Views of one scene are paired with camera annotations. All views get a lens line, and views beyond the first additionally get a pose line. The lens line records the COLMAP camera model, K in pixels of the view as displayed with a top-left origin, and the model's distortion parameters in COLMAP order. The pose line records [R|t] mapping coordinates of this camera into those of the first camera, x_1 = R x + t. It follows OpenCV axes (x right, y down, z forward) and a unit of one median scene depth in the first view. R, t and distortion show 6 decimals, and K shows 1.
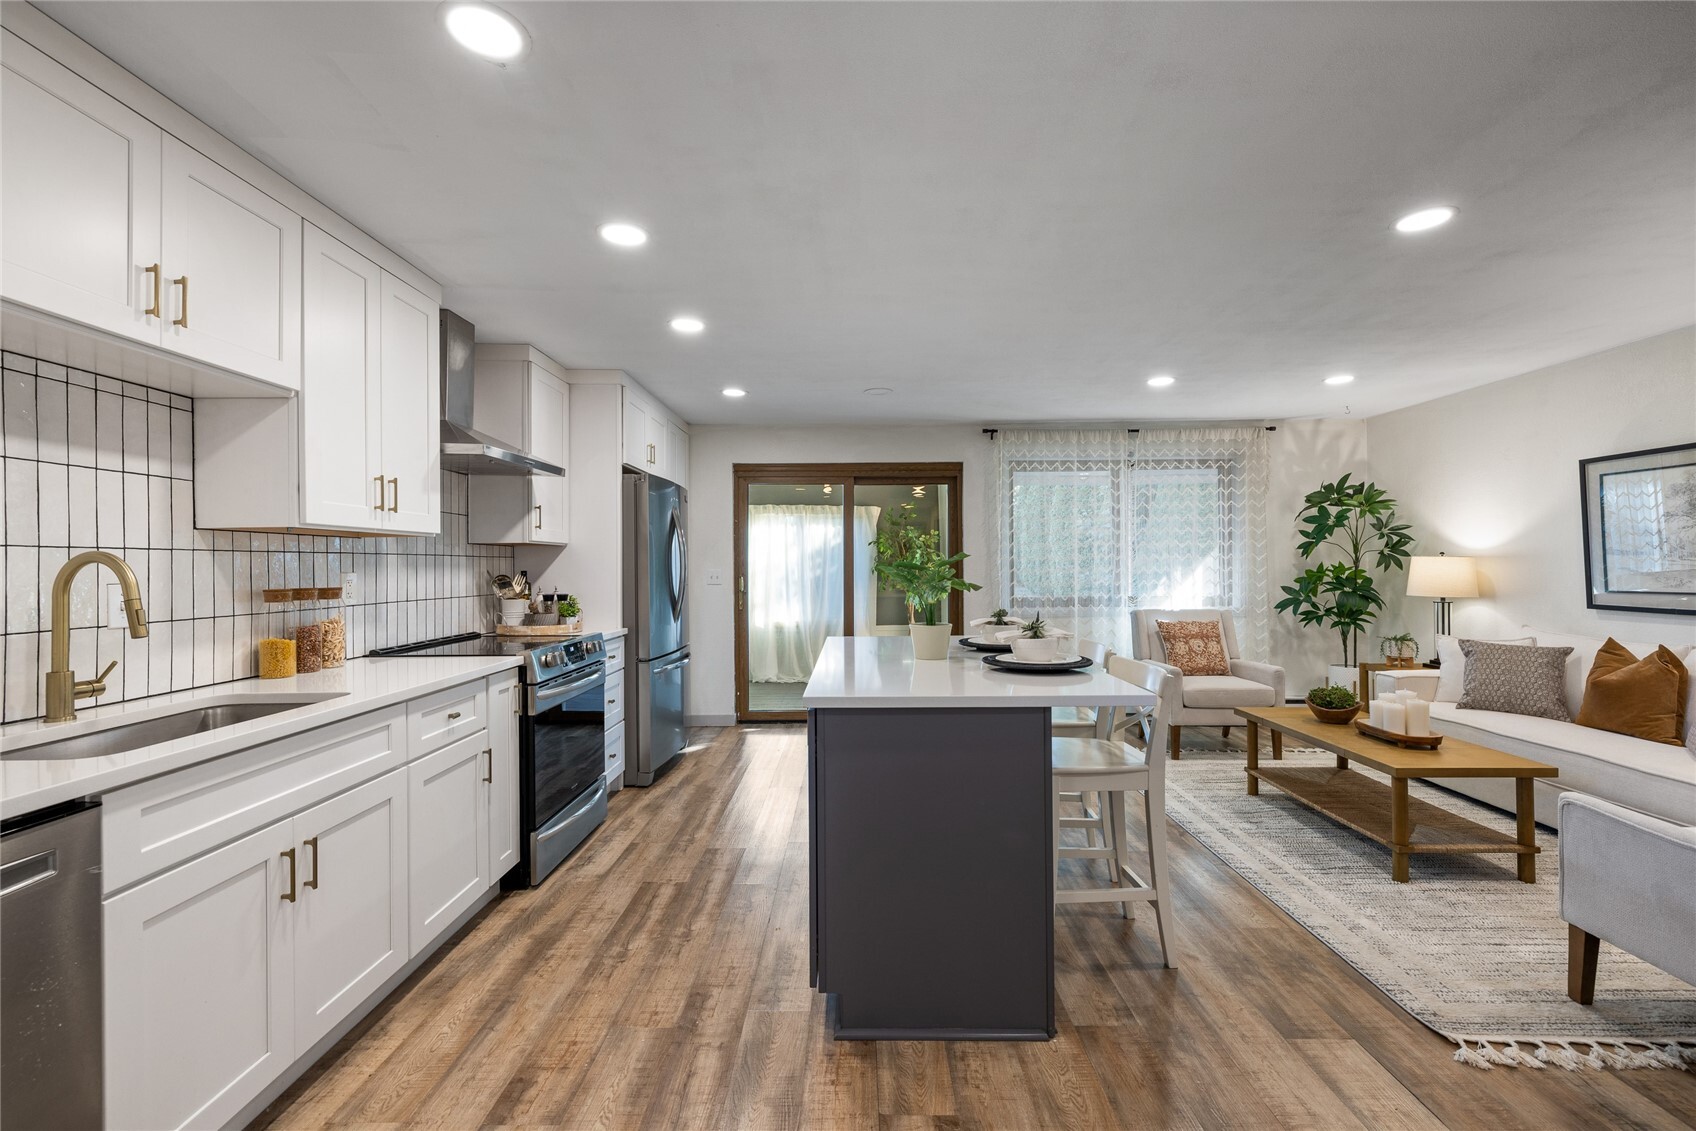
lens RADIAL K [[724.2, 0, 855.9], [0, 724.2, 560.9], [0, 0, 1]] dist [0.000770, 0.000532]
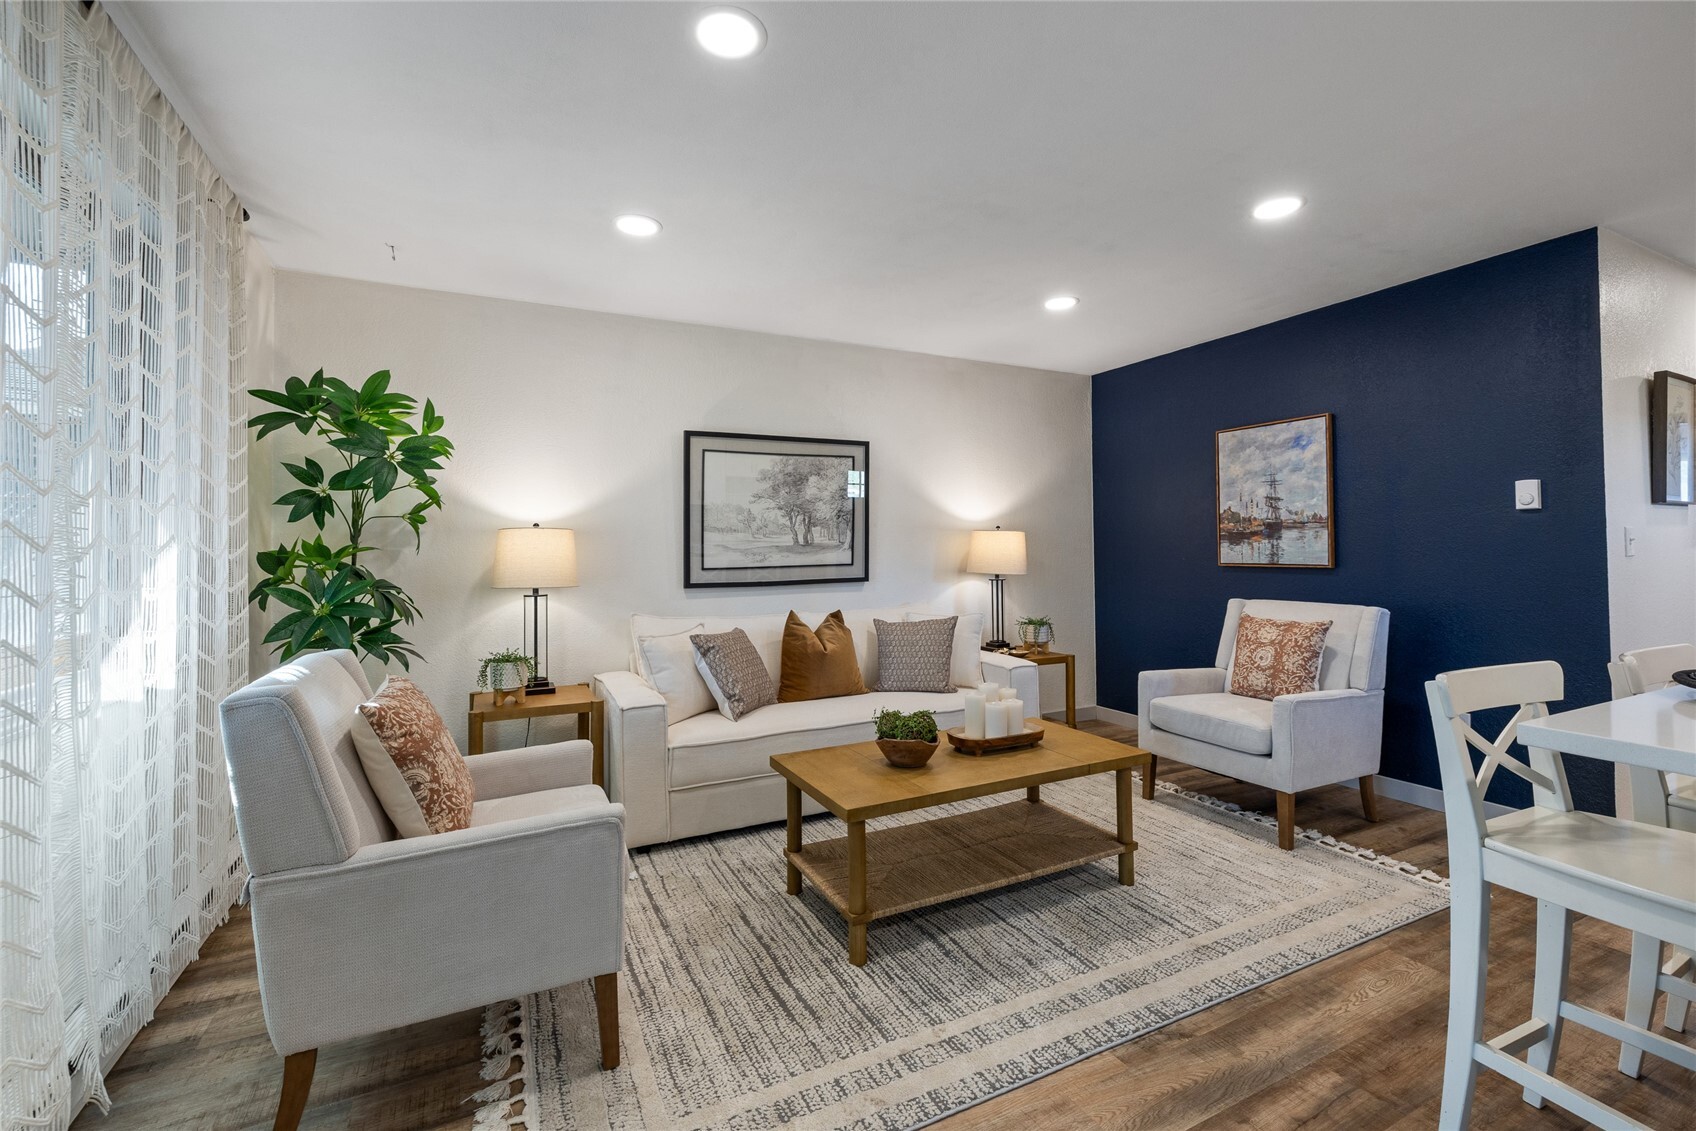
lens RADIAL K [[724.2, 0, 856.1], [0, 724.2, 548.3], [0, 0, 1]] dist [0.000770, 0.000532]
pose [[-0.451749, 0.010323, 0.892085, 0.069913], [0.004125, 0.999947, -0.009482, 0.023423], [-0.892136, -0.000604, -0.451767, 1.249527]]
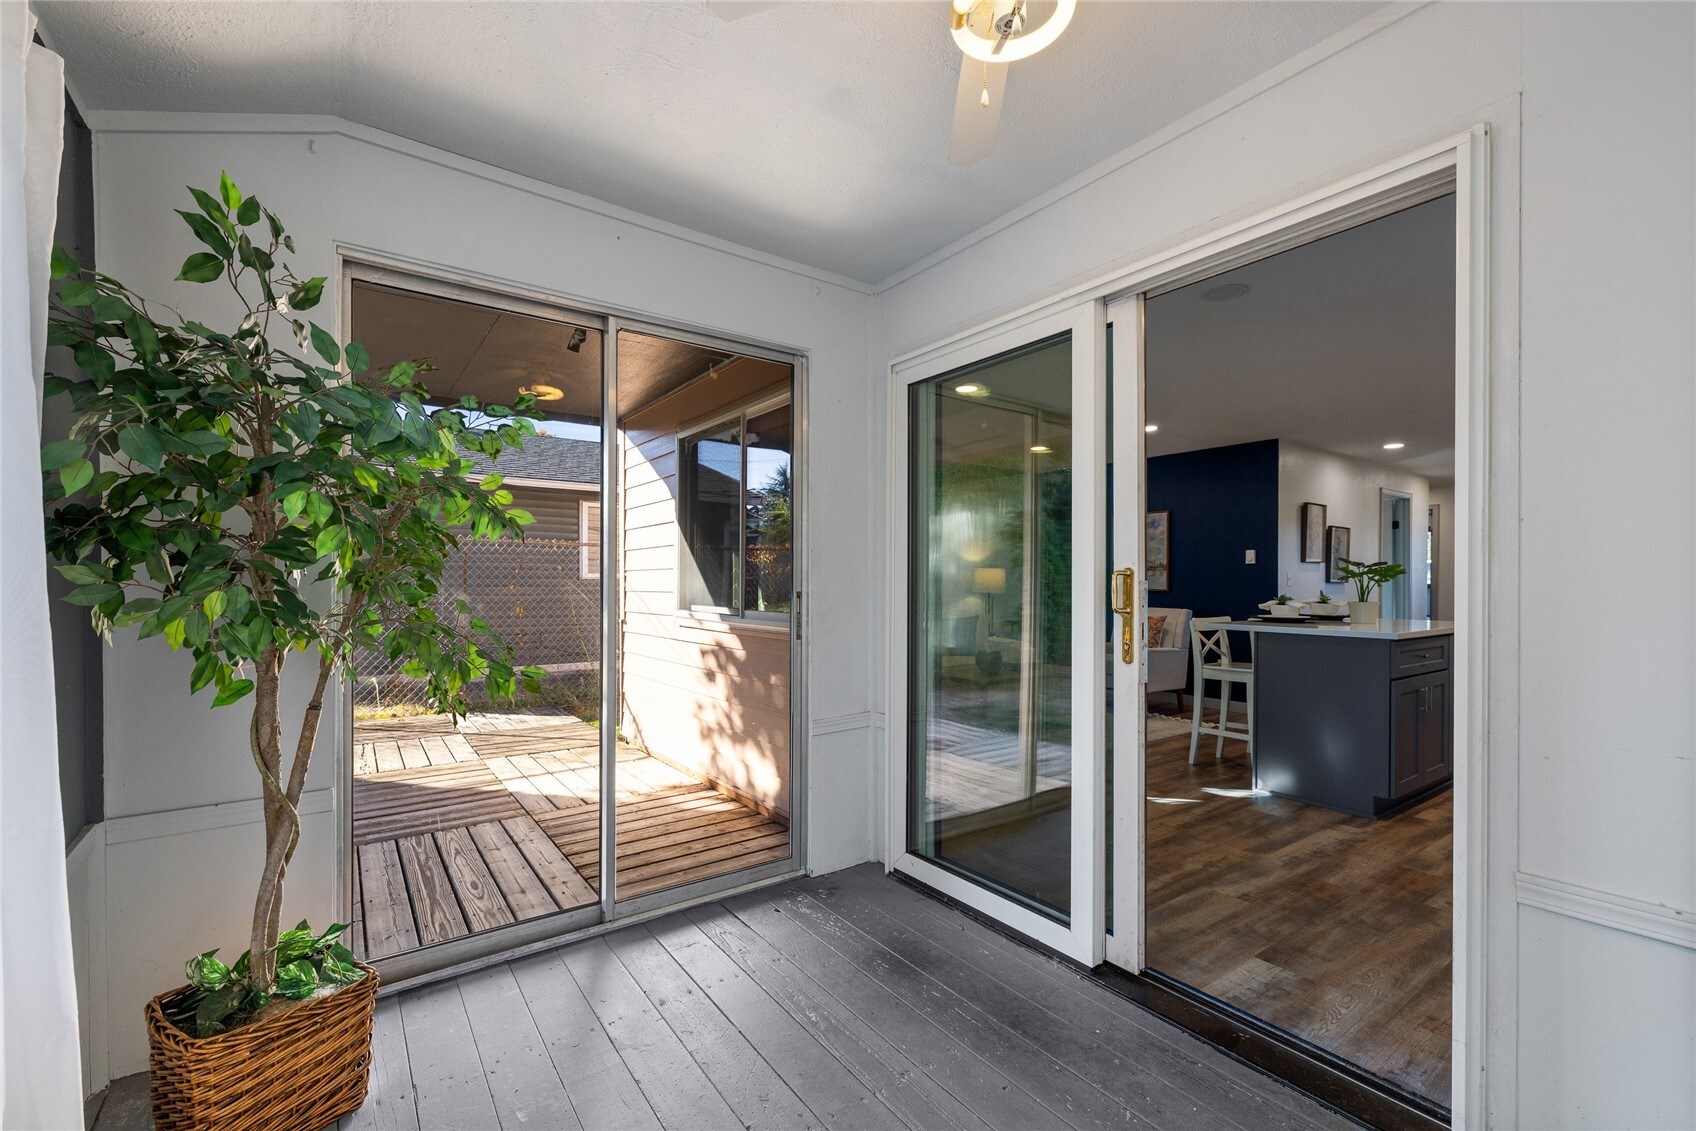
lens RADIAL K [[724.2, 0, 873.3], [0, 724.2, 589.3], [0, 0, 1]] dist [0.000770, 0.000532]
pose [[-0.605826, -0.007208, 0.795564, -0.208885], [-0.010868, 0.999941, 0.000784, 0.036835], [-0.795523, -0.008171, -0.605869, 1.704450]]
